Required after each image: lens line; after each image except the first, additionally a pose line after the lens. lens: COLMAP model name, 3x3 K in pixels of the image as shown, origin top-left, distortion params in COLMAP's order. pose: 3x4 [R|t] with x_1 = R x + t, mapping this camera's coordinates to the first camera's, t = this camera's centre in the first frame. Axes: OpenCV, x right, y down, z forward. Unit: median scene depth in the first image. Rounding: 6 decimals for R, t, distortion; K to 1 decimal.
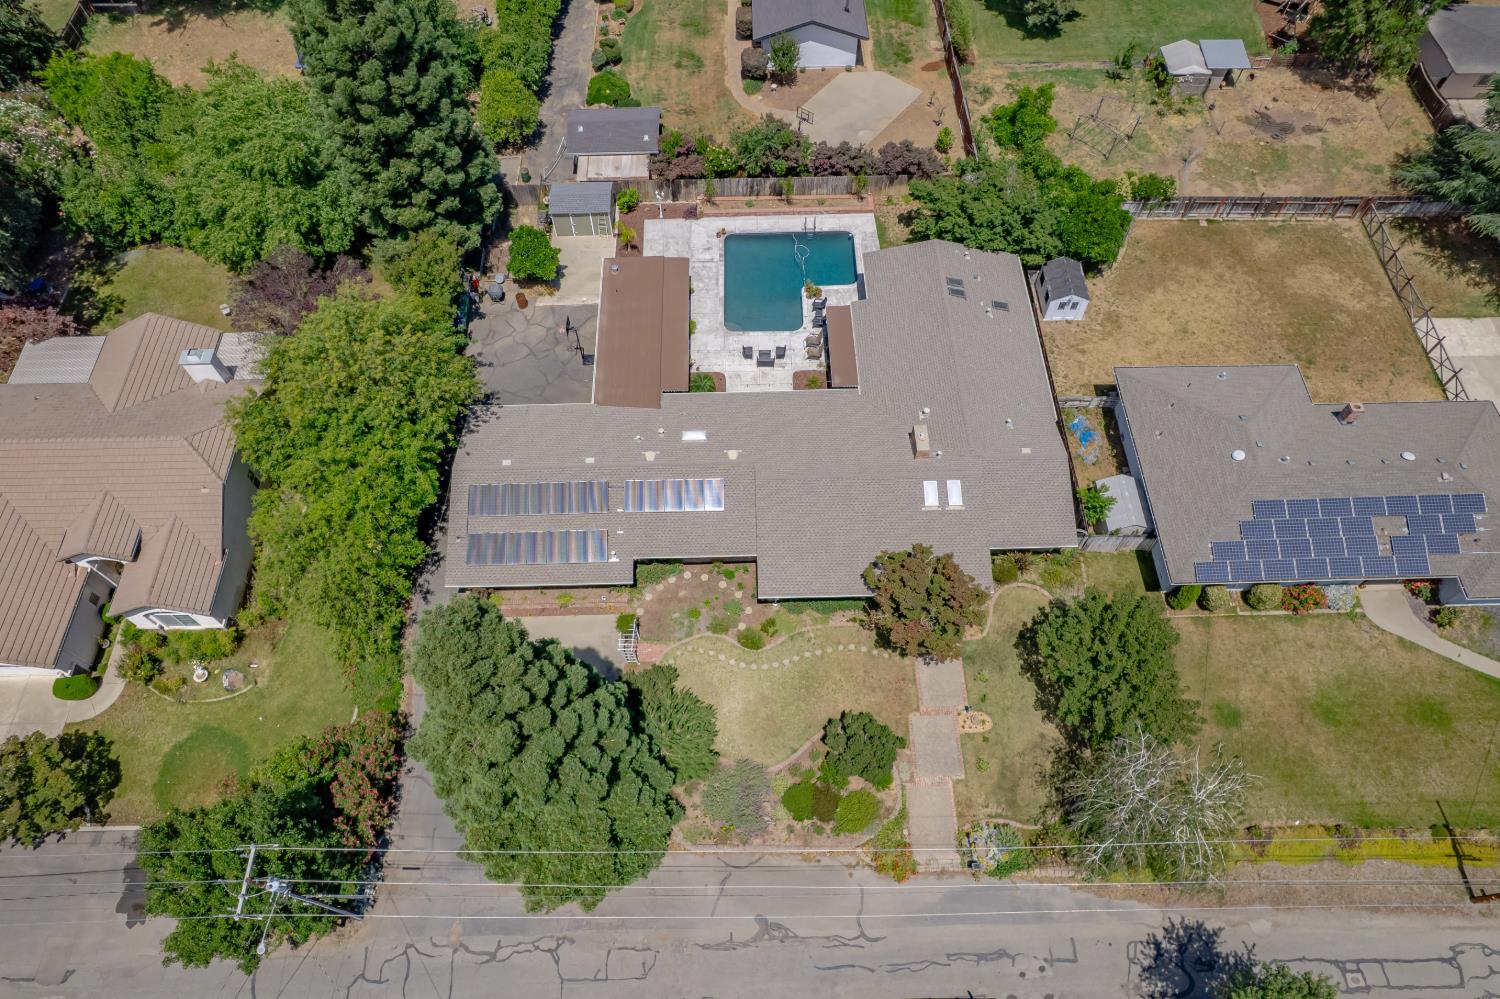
lens RADIAL K [[960.4, 0, 740.7], [0, 960.4, 504.5], [0, 0, 1]] dist [-0.078667, 0.072147]
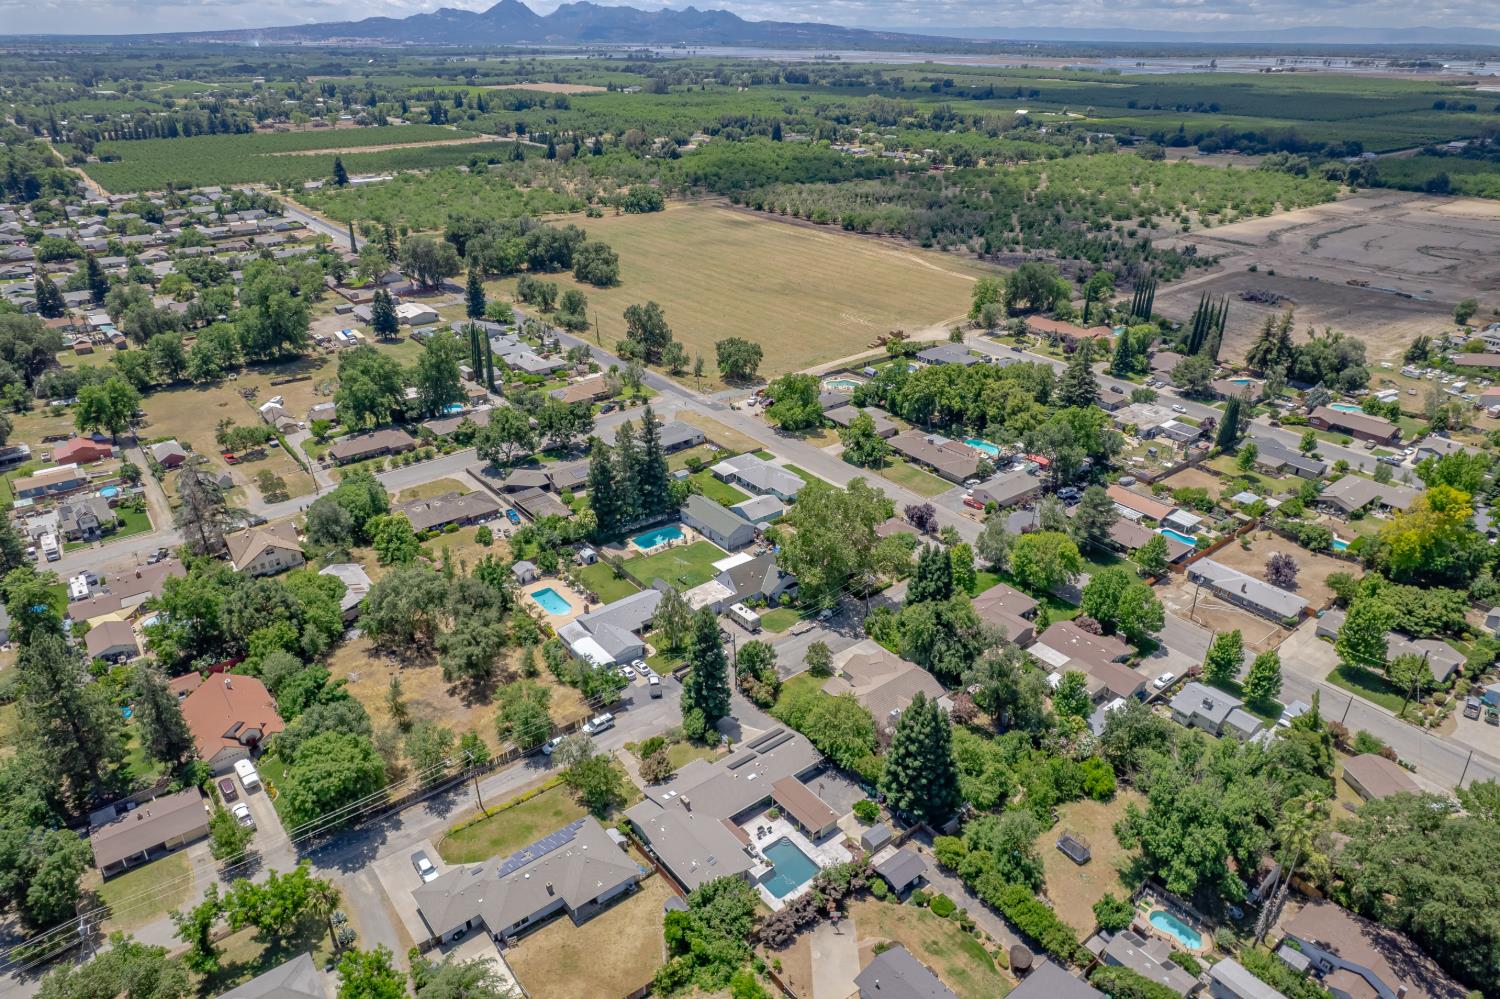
lens RADIAL K [[960.4, 0, 740.7], [0, 960.4, 504.5], [0, 0, 1]] dist [-0.078667, 0.072147]
pose [[-0.795926, 0.276049, -0.538793, 1.190689], [-0.521969, 0.137928, 0.841739, -2.365183], [0.306676, 0.951195, 0.034309, 0.092170]]
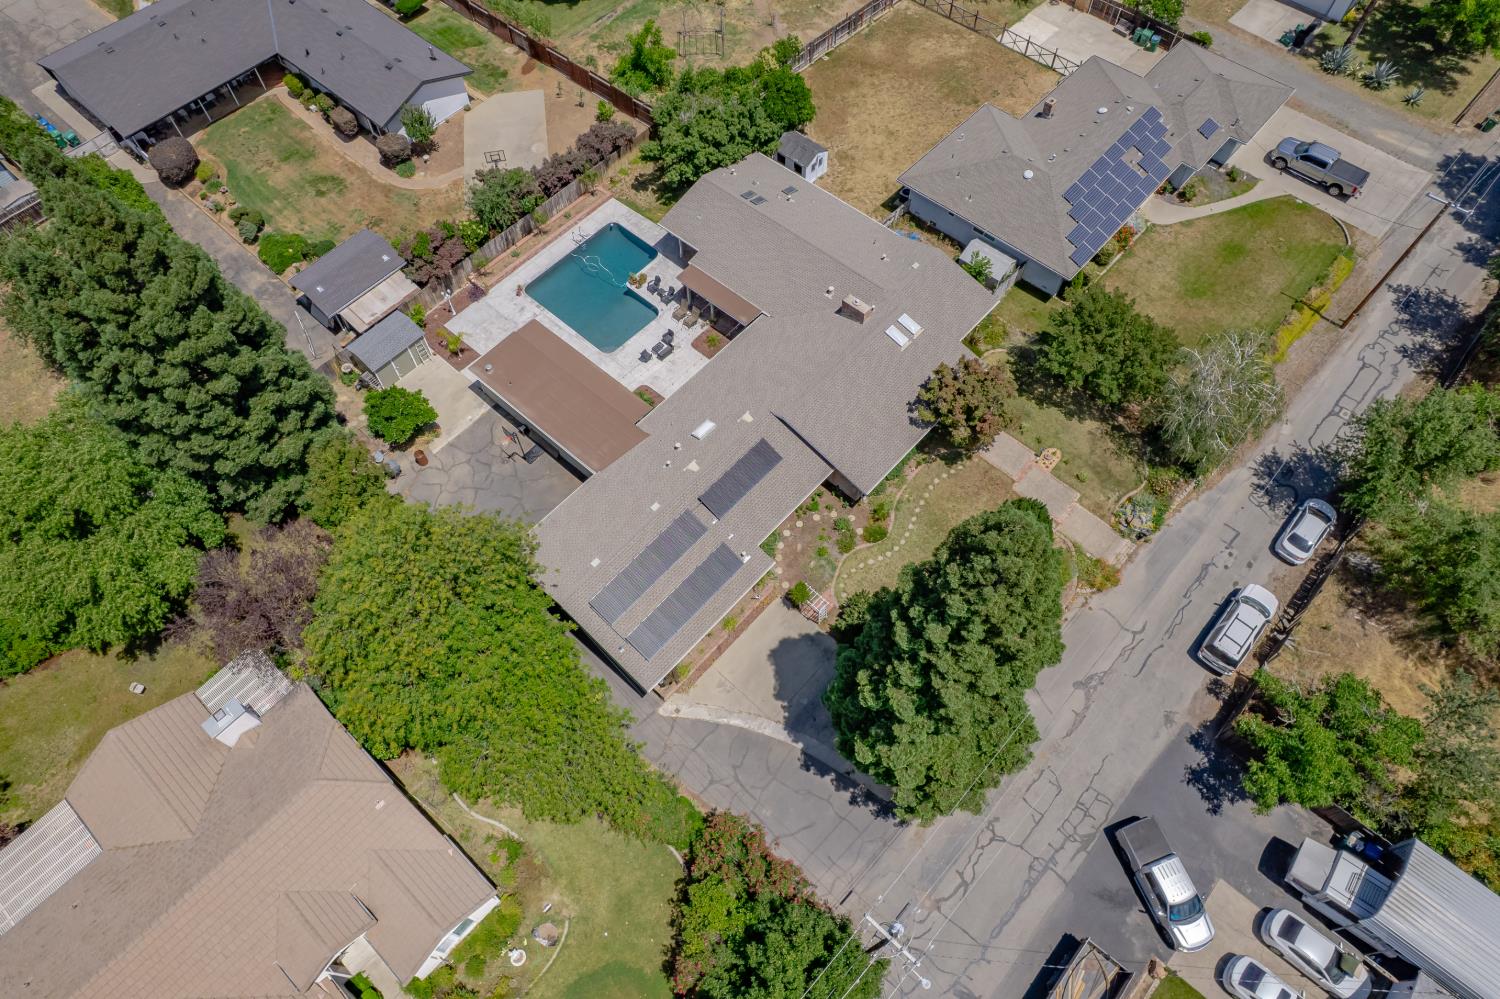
lens RADIAL K [[960.4, 0, 740.7], [0, 960.4, 504.5], [0, 0, 1]] dist [-0.078667, 0.072147]
pose [[0.683911, -0.632014, 0.364451, -0.409231], [0.634328, 0.761901, 0.130904, -0.108850], [-0.360409, 0.141654, 0.921976, 0.033188]]
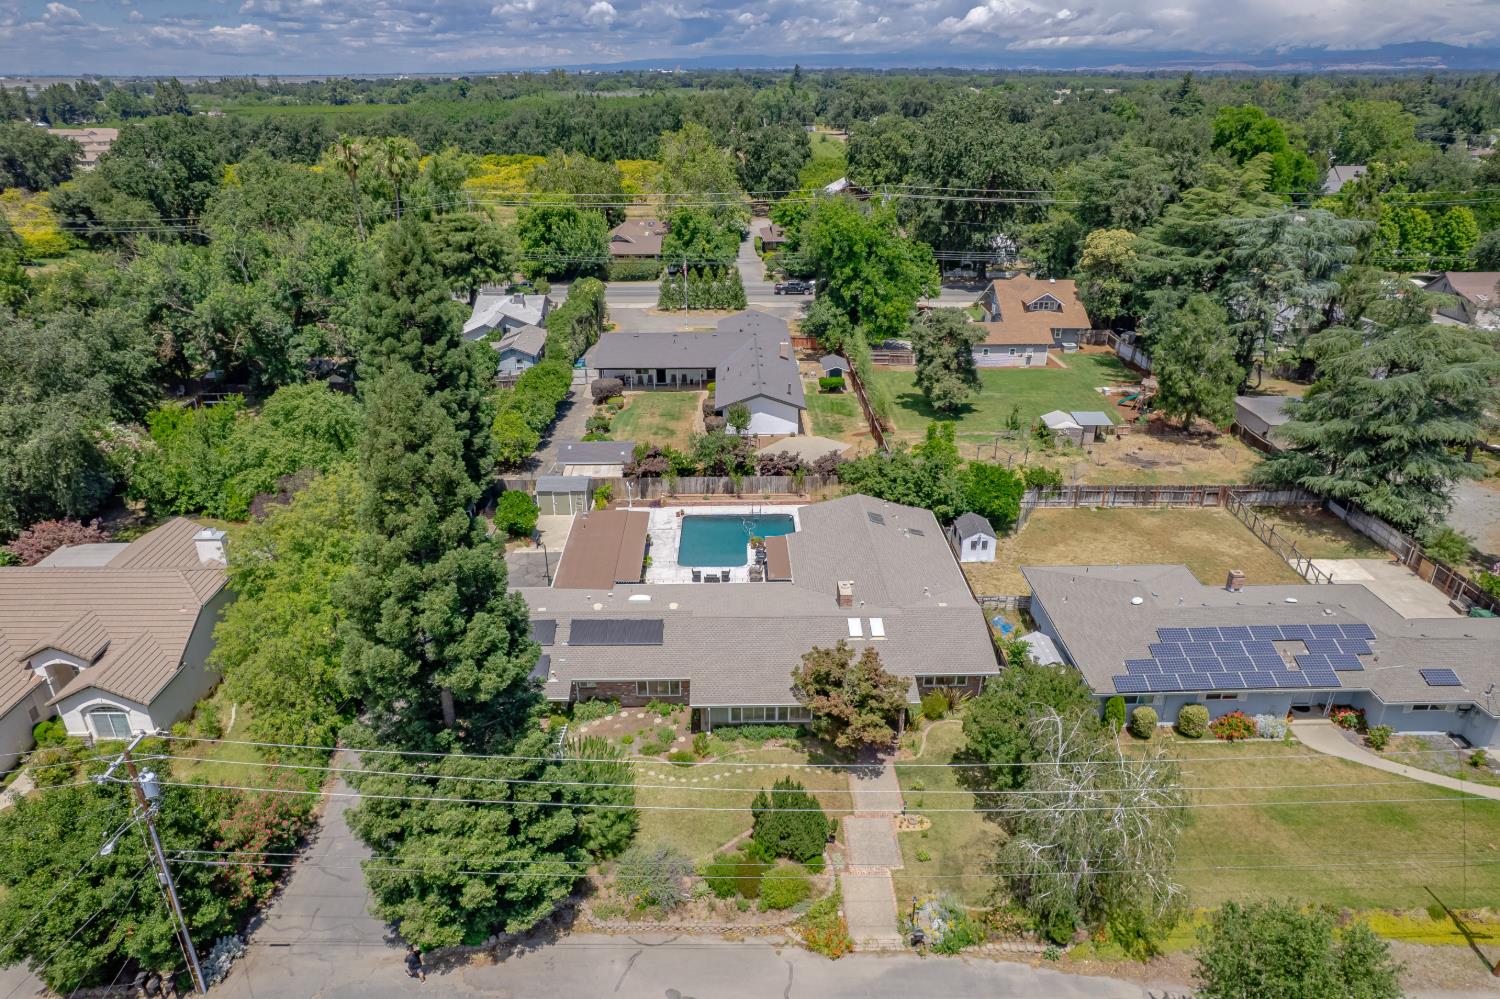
lens RADIAL K [[960.4, 0, 740.7], [0, 960.4, 504.5], [0, 0, 1]] dist [-0.078667, 0.072147]
pose [[0.999977, 0.006747, -0.000318, 0.060187], [-0.005712, 0.819528, -0.573010, 0.423297], [-0.003605, 0.572999, 0.819548, 0.034917]]
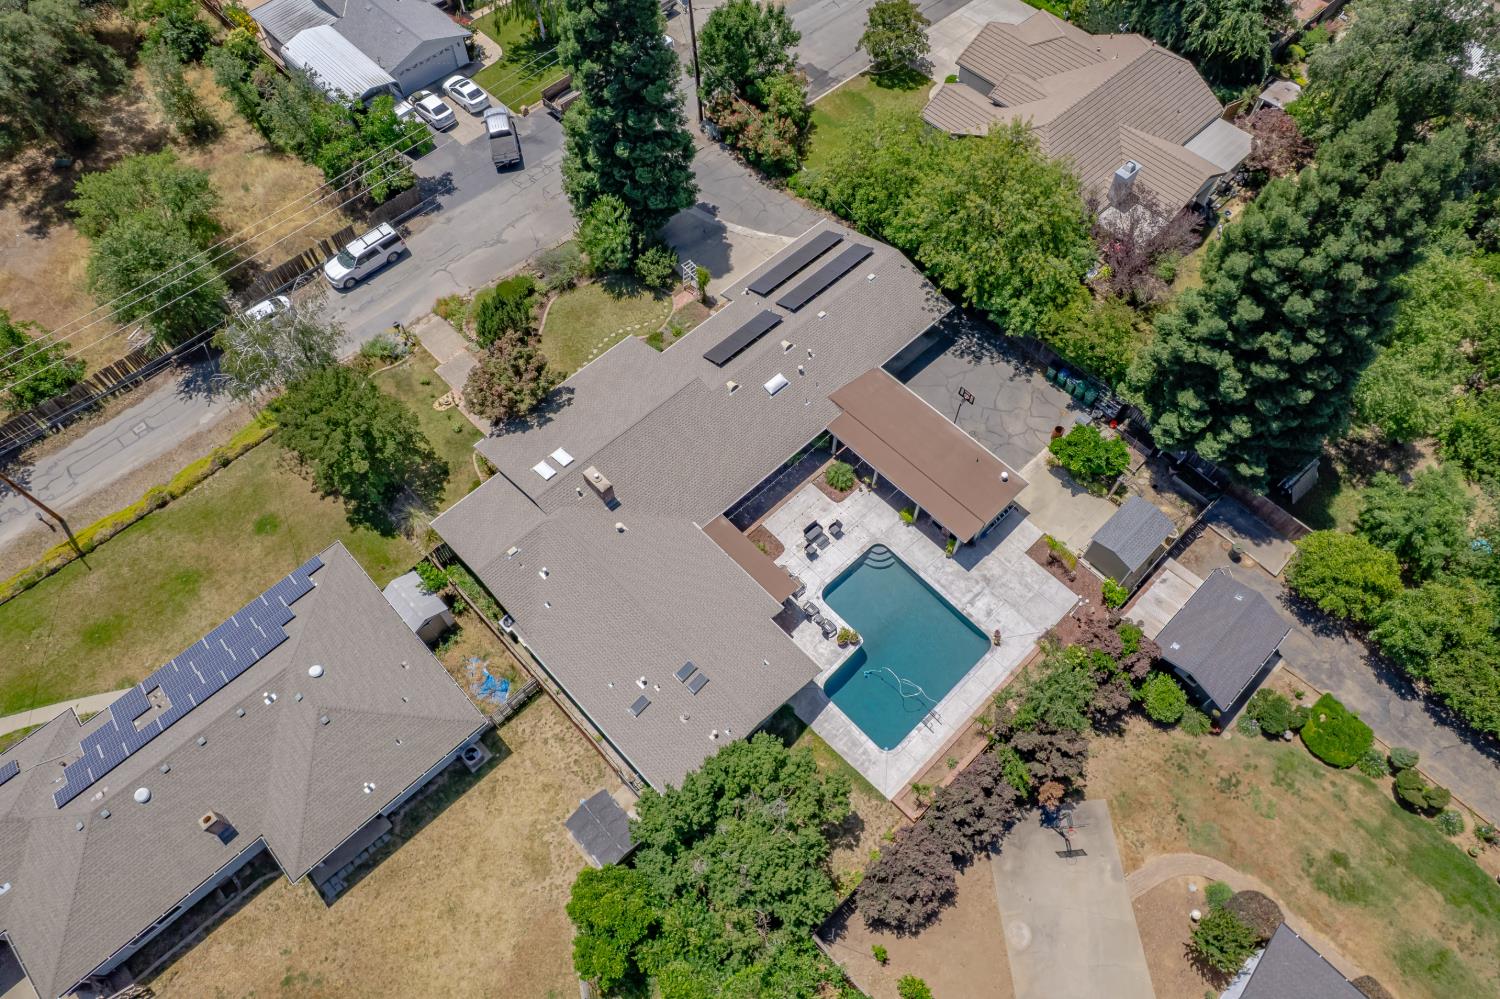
lens RADIAL K [[960.4, 0, 740.7], [0, 960.4, 504.5], [0, 0, 1]] dist [-0.078667, 0.072147]
pose [[-0.739514, 0.590588, -0.322994, 0.367481], [-0.572534, -0.299501, 0.763220, -0.821141], [0.354011, 0.749337, 0.559616, 0.442133]]
